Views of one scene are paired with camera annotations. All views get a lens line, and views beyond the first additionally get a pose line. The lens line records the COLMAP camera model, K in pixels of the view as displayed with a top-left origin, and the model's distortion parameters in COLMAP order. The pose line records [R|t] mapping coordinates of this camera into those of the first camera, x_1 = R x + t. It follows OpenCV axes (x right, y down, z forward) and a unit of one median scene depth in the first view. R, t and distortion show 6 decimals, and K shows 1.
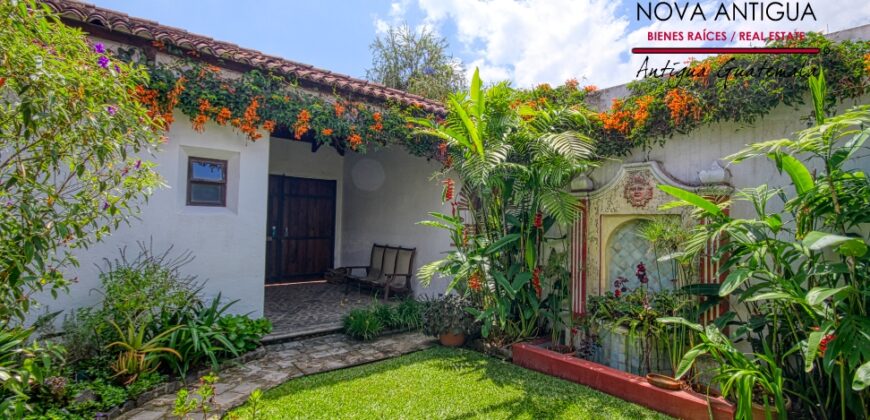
lens RADIAL K [[402.3, 0, 449.0], [0, 402.3, 212.1], [0, 0, 1]] dist [0.000041, -0.000200]
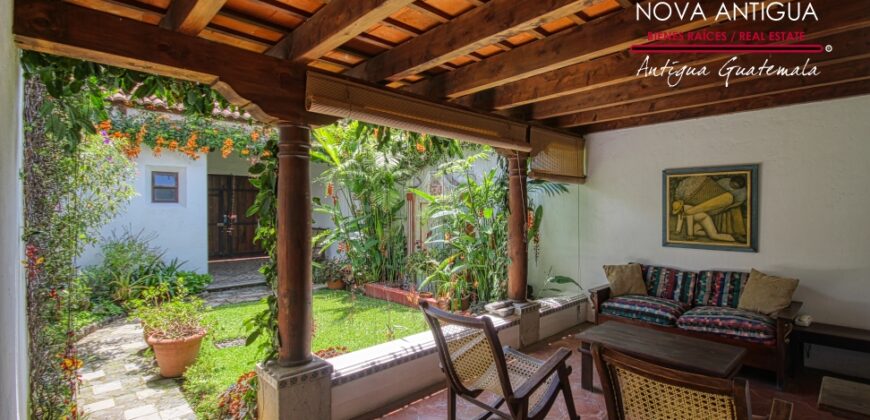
lens RADIAL K [[402.3, 0, 449.0], [0, 402.3, 212.1], [0, 0, 1]] dist [0.000041, -0.000200]
pose [[0.998485, -0.023828, 0.049599, 0.420098], [0.021845, 0.998955, 0.040158, -0.017940], [-0.050504, -0.039014, 0.997962, -0.616921]]
